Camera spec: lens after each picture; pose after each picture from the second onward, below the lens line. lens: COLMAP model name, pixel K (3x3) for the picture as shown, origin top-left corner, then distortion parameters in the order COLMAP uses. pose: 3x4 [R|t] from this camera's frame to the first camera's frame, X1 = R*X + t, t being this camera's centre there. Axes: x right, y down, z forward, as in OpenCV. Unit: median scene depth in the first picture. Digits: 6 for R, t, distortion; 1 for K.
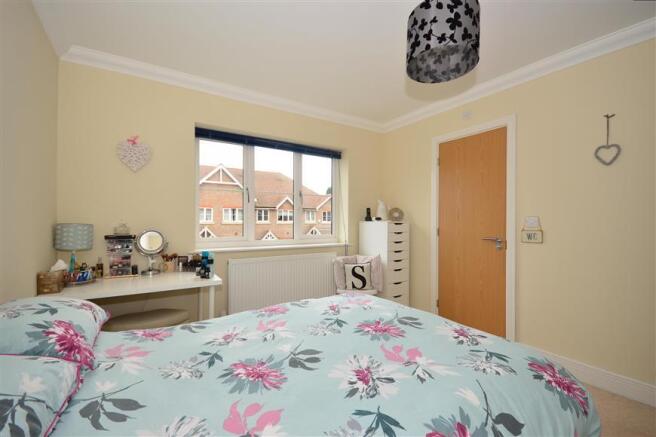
lens RADIAL K [[291.0, 0, 328.2], [0, 291.0, 228.0], [0, 0, 1]] dist [-0.000522, -0.000213]
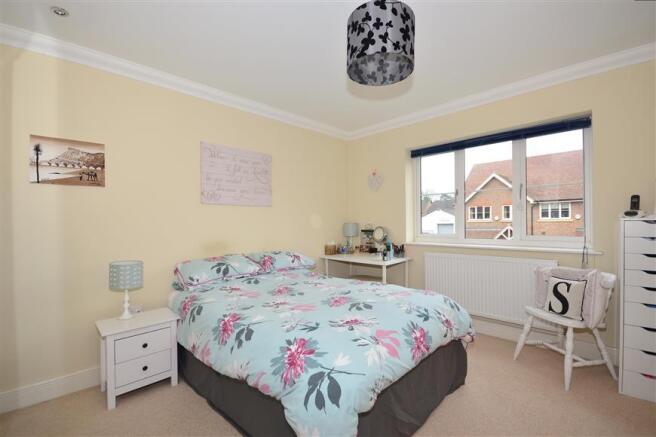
lens RADIAL K [[291.0, 0, 328.2], [0, 291.0, 228.0], [0, 0, 1]] dist [-0.000522, -0.000213]
pose [[0.197038, 0.017685, -0.980236, 0.910525], [-0.004268, 0.999843, 0.017181, -0.013446], [0.980387, 0.000798, 0.197082, 0.407405]]
